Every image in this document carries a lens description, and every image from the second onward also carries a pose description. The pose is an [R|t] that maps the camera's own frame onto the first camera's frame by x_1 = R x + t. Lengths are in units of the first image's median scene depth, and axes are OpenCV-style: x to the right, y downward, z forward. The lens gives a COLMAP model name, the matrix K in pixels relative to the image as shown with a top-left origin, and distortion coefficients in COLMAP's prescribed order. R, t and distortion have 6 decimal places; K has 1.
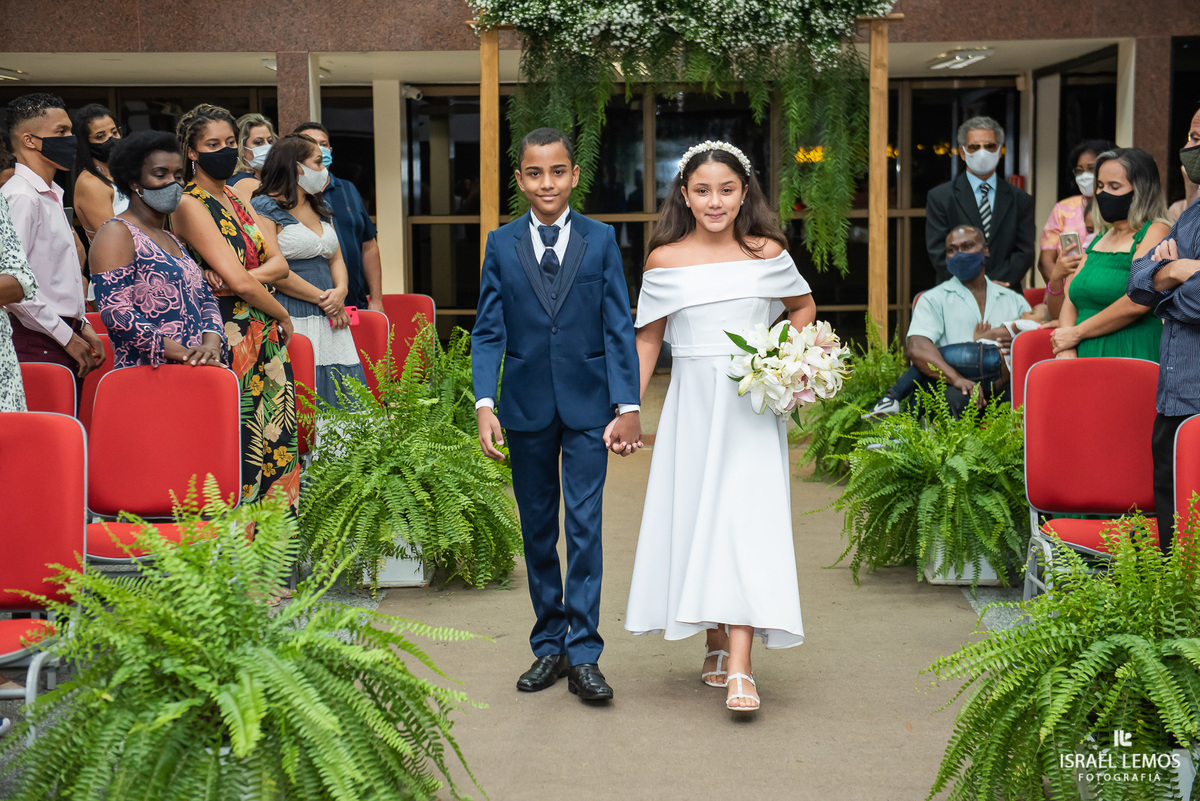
lens RADIAL K [[1911.7, 0, 614.5], [0, 1911.7, 403.3], [0, 0, 1]] dist [0.144522, -0.189567]
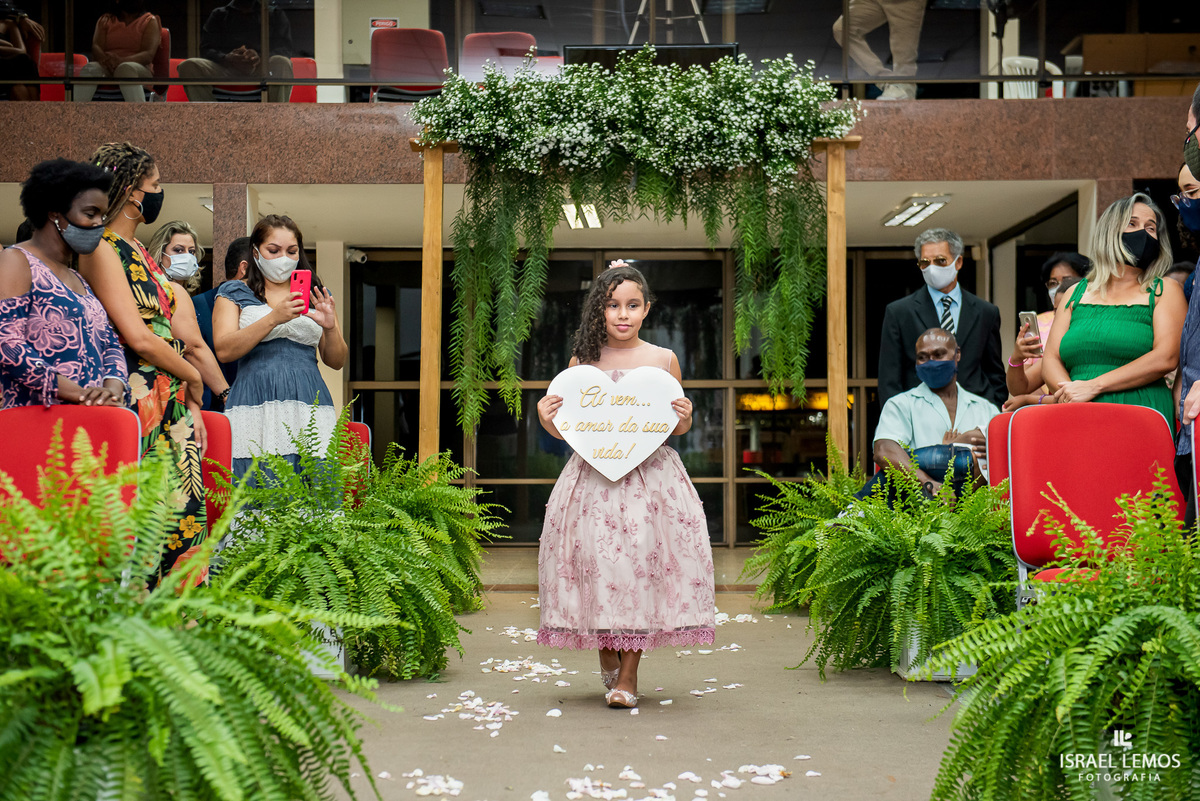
lens RADIAL K [[1911.7, 0, 614.5], [0, 1911.7, 403.3], [0, 0, 1]] dist [0.144522, -0.189567]
pose [[0.999612, 0.010037, 0.025977, 0.001811], [-0.006547, 0.991347, -0.131105, 0.059468], [-0.027068, 0.130884, 0.991028, 0.061383]]
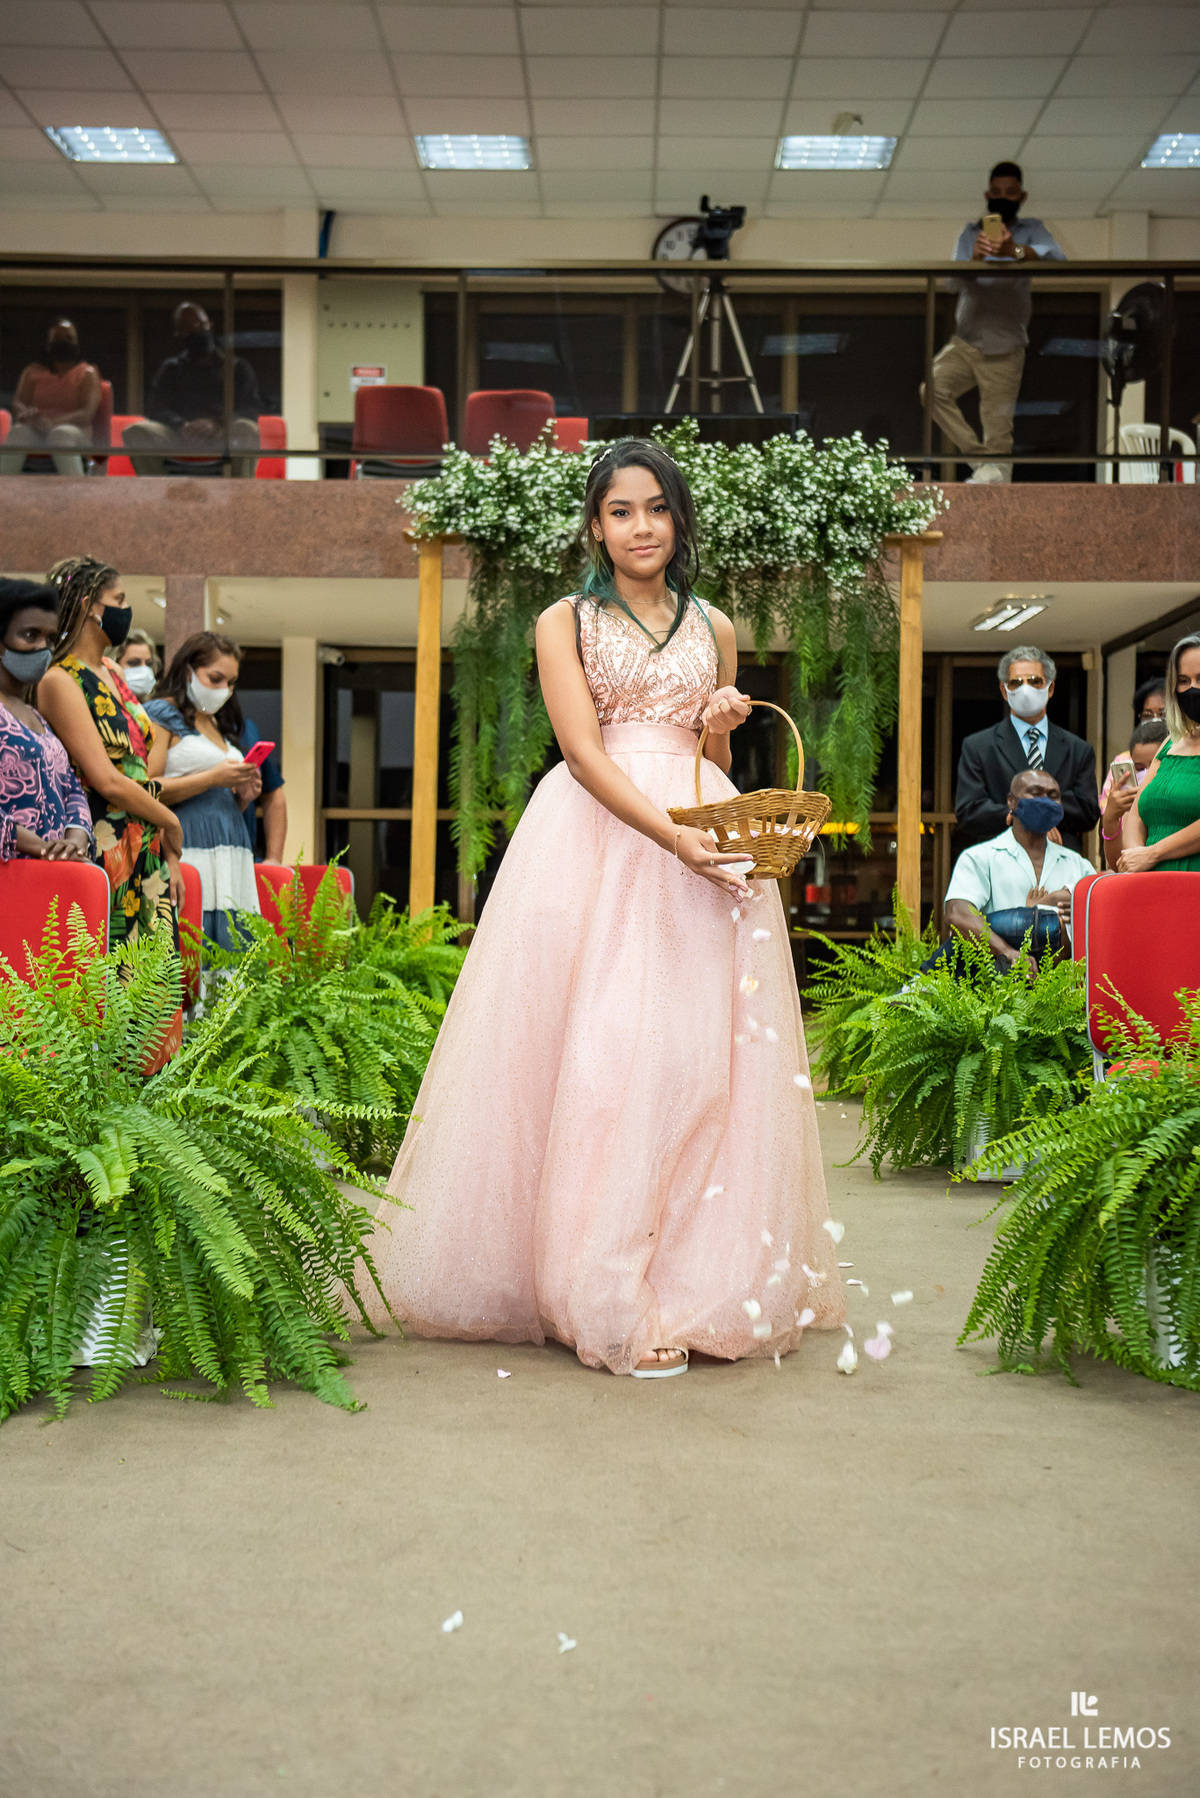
lens RADIAL K [[2444.0, 0, 620.2], [0, 2444.0, 897.8], [0, 0, 1]] dist [0.120364, 0.052185]
pose [[0.999617, 0.021867, 0.016982, 0.000040], [-0.020065, 0.994800, -0.099851, 0.057700], [-0.019077, 0.099472, 0.994857, -0.012673]]
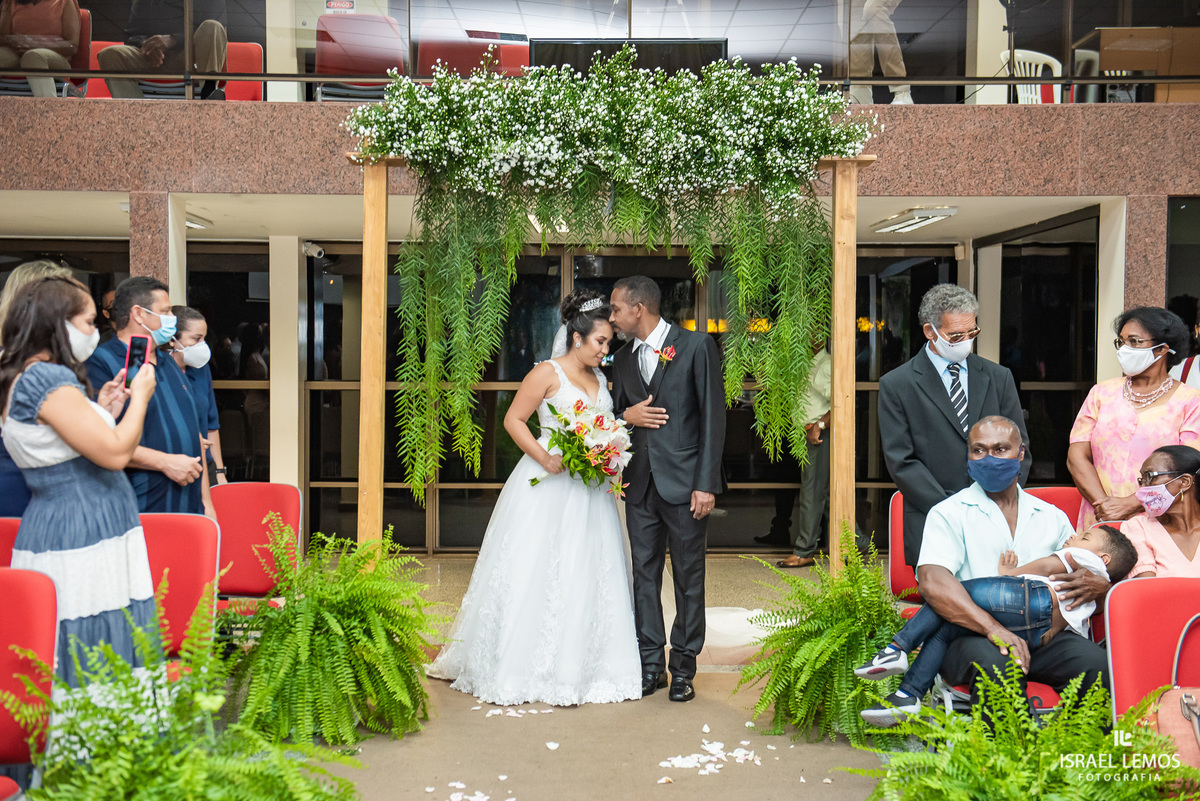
lens RADIAL K [[1631.2, 0, 613.7], [0, 1631.2, 398.5], [0, 0, 1]] dist [0.120364, 0.052185]
pose [[0.998715, 0.013975, 0.048710, 0.003957], [-0.009872, 0.996461, -0.083477, -0.037829], [-0.049704, 0.082889, 0.995319, 0.313000]]
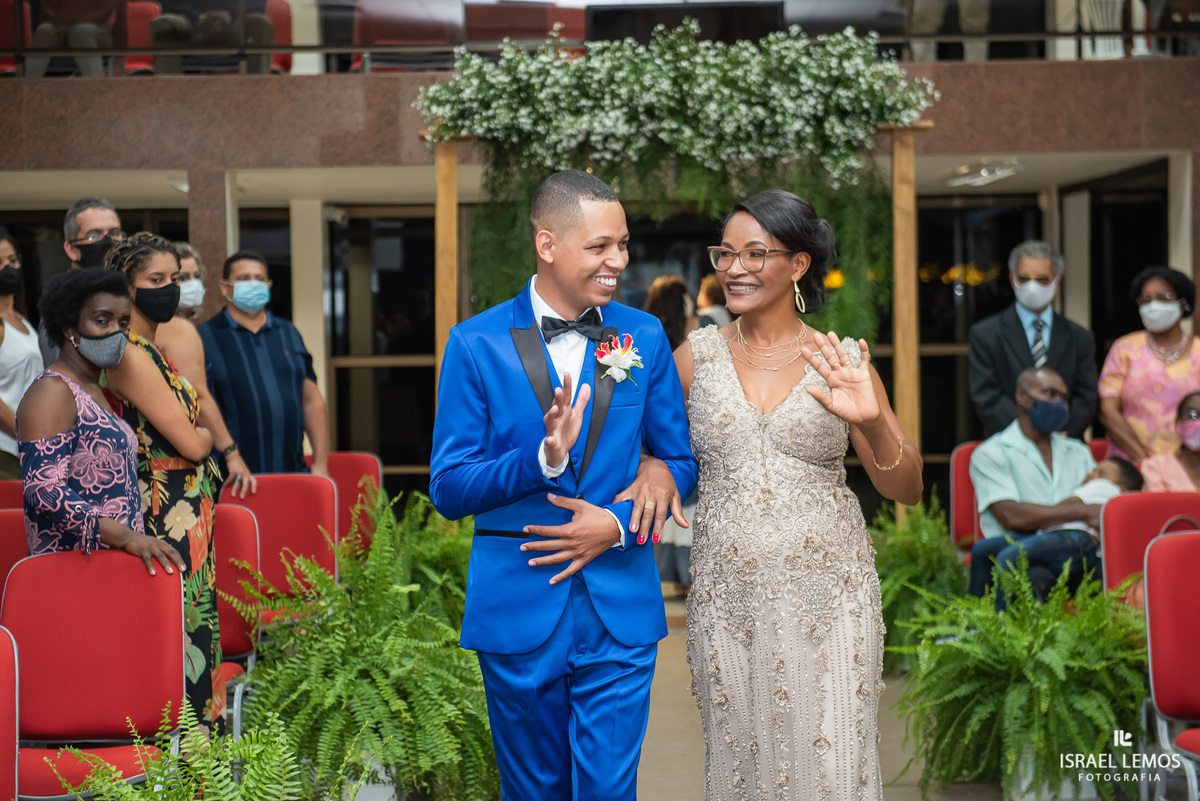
lens RADIAL K [[2206.0, 0, 618.5], [0, 2206.0, 412.2], [0, 0, 1]] dist [0.097465, 0.086953]
pose [[0.999175, -0.007916, 0.039821, -0.029640], [0.010677, 0.997516, -0.069620, -0.006552], [-0.039171, 0.069988, 0.996778, 0.034139]]
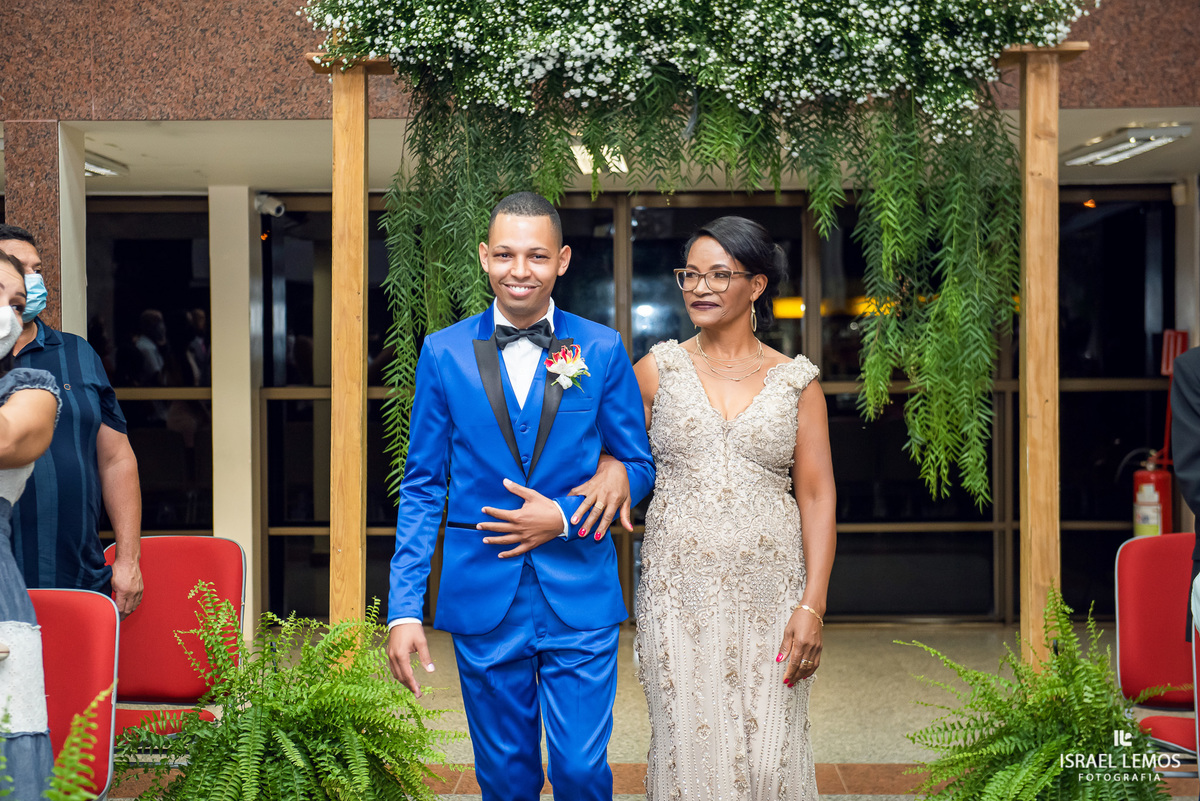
lens RADIAL K [[2139.2, 0, 600.0], [0, 2139.2, 400.5], [0, 0, 1]] dist [0.136992, -0.168670]
pose [[0.999908, 0.002427, 0.013339, 0.000229], [-0.001277, 0.996331, -0.085578, -0.045060], [-0.013498, 0.085553, 0.996242, 0.389062]]
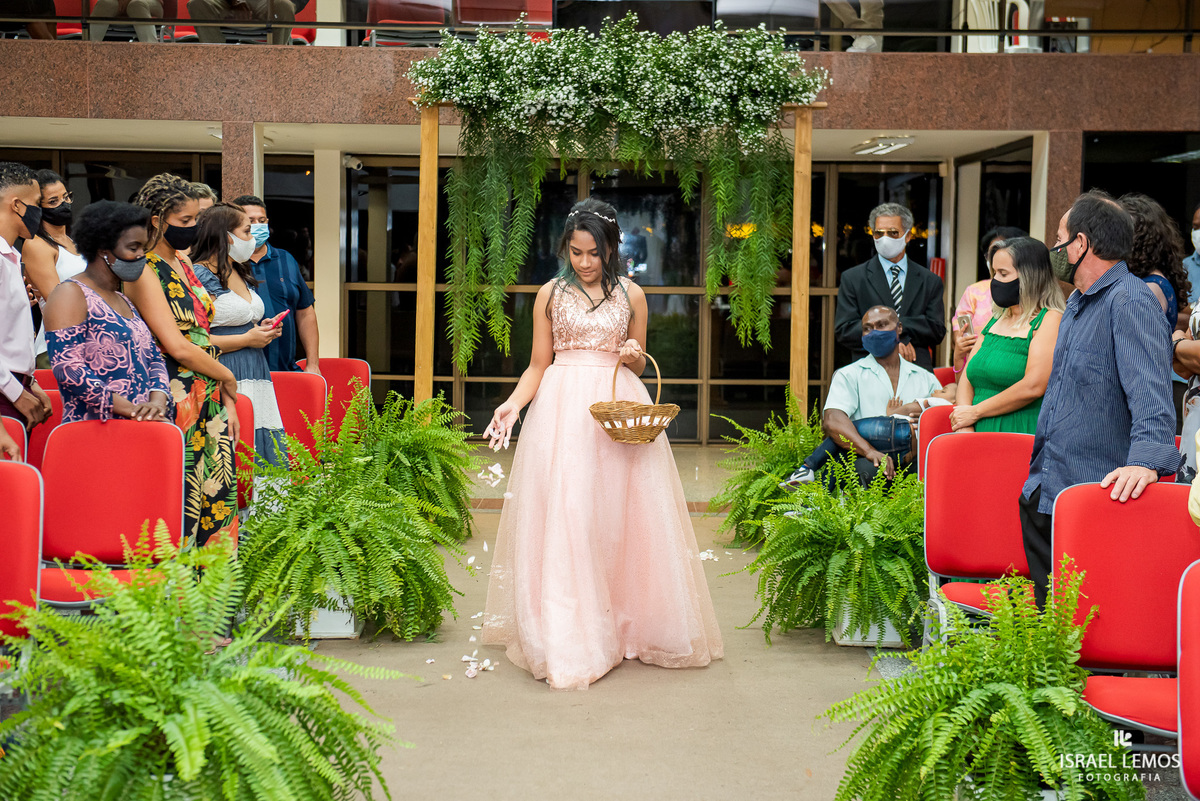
lens RADIAL K [[1924.3, 0, 600.0], [0, 1924.3, 400.5], [0, 0, 1]] dist [0.146414, -0.144107]
pose [[0.999365, 0.022783, 0.027392, 0.001607], [-0.021710, 0.999009, -0.038852, 0.003055], [-0.028250, 0.038233, 0.998869, -0.040177]]
